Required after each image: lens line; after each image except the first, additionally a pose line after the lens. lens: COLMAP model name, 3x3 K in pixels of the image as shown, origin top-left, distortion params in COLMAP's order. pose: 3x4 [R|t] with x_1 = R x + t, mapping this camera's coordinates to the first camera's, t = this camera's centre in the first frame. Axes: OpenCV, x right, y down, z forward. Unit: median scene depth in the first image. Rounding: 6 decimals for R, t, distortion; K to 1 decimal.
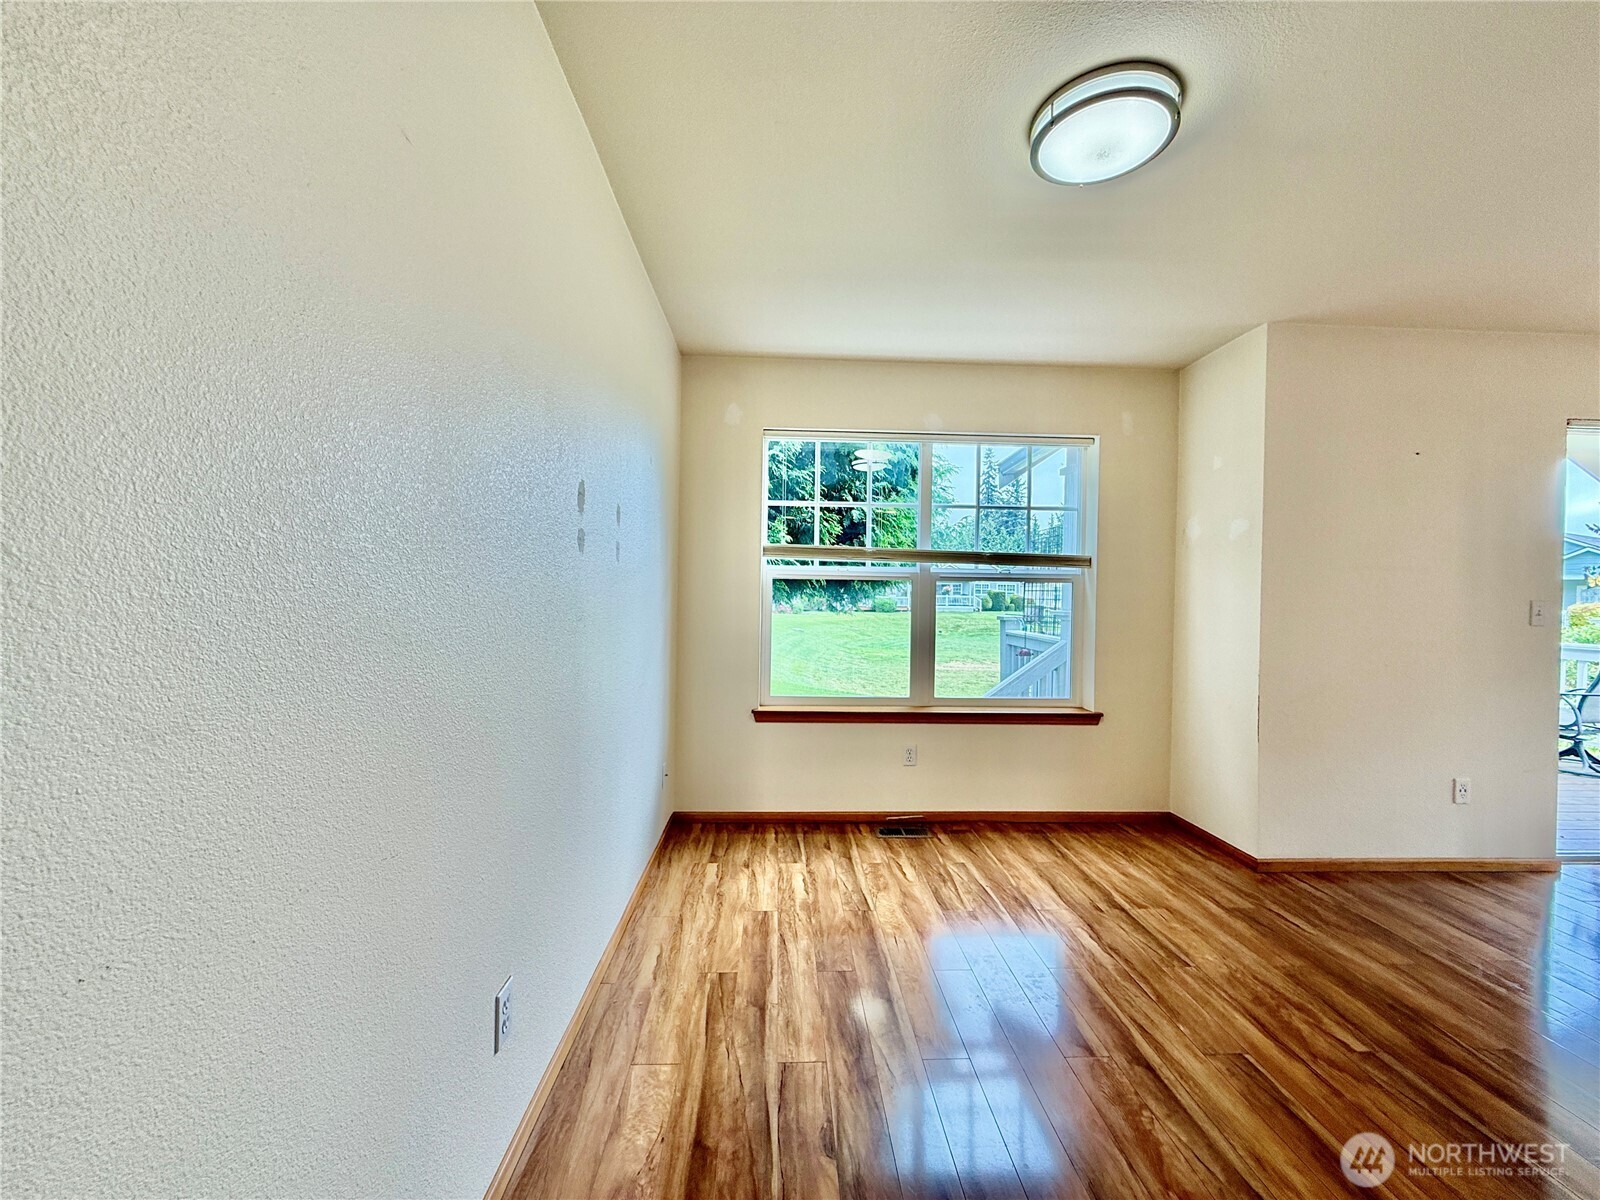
lens RADIAL K [[636.3, 0, 800.0], [0, 636.3, 600.0], [0, 0, 1]] dist [-0.001224, 0.000343]
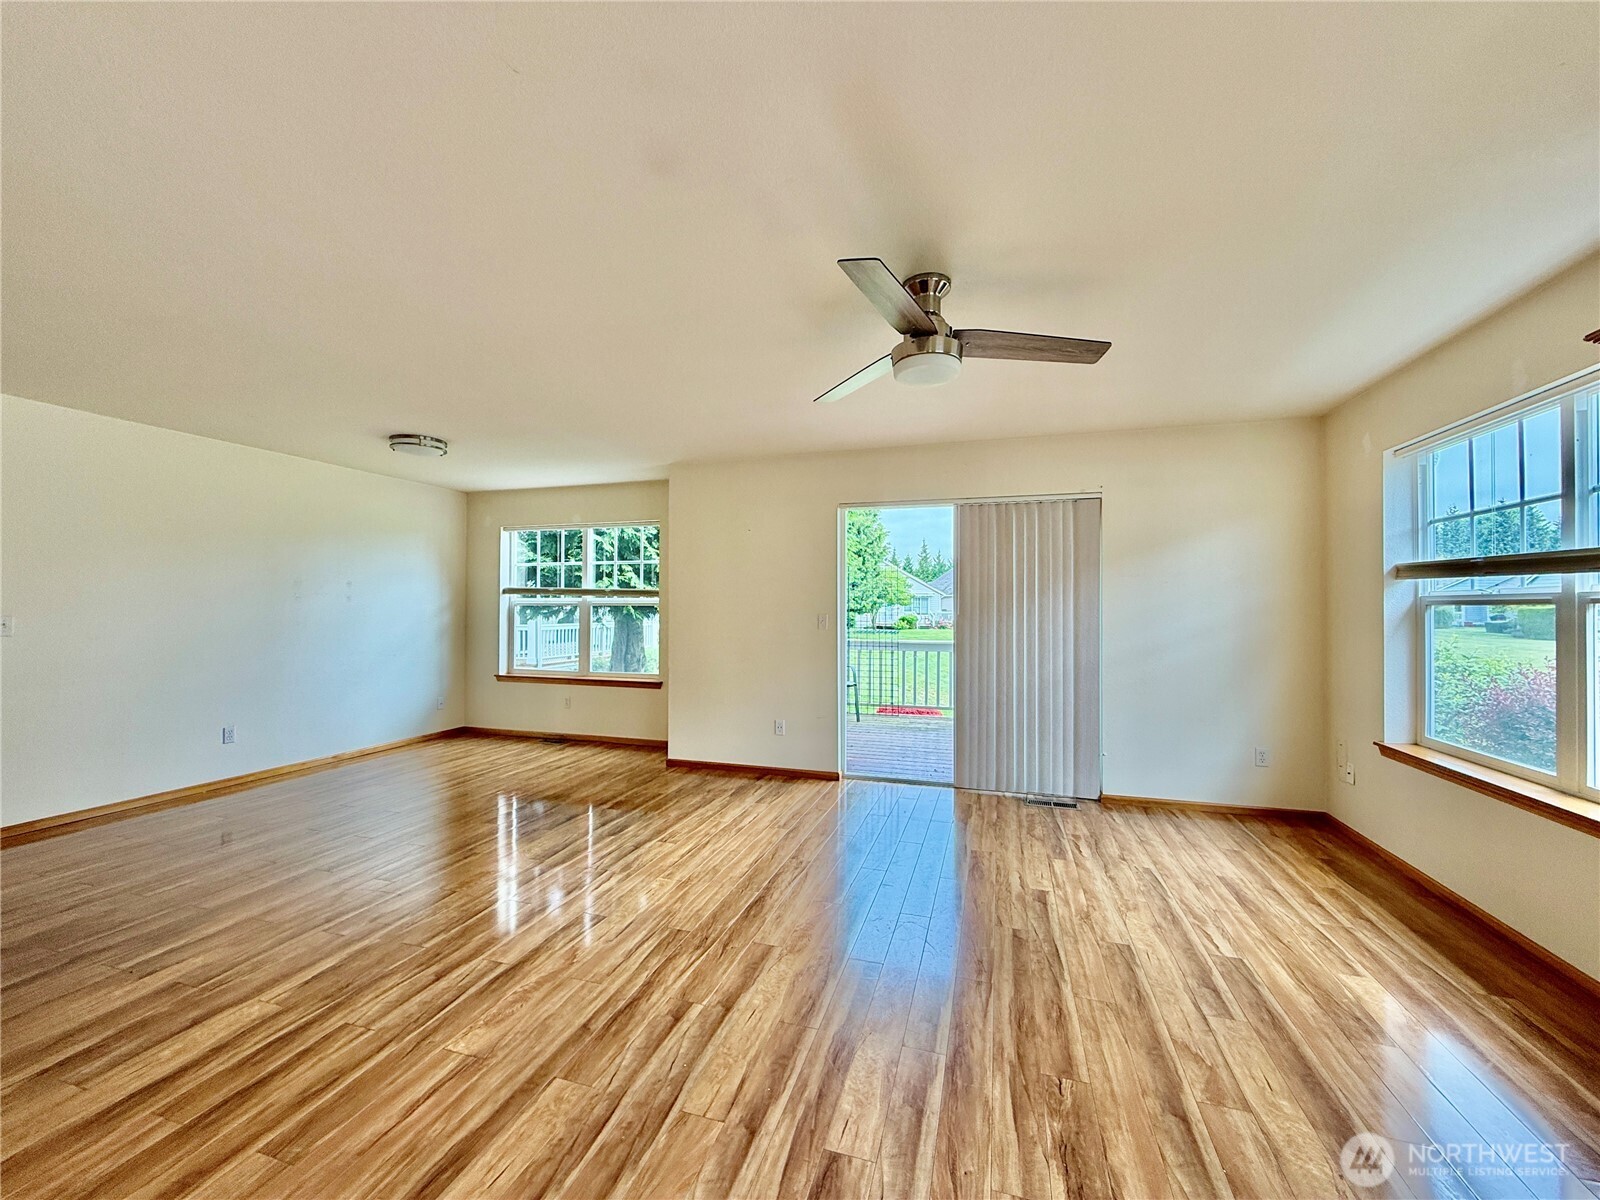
lens RADIAL K [[636.3, 0, 800.0], [0, 636.3, 600.0], [0, 0, 1]] dist [-0.001224, 0.000343]
pose [[0.942338, -0.014811, -0.334335, 1.695522], [0.004243, 0.999469, -0.032319, 0.017604], [0.334636, 0.029037, 0.941900, -0.585829]]
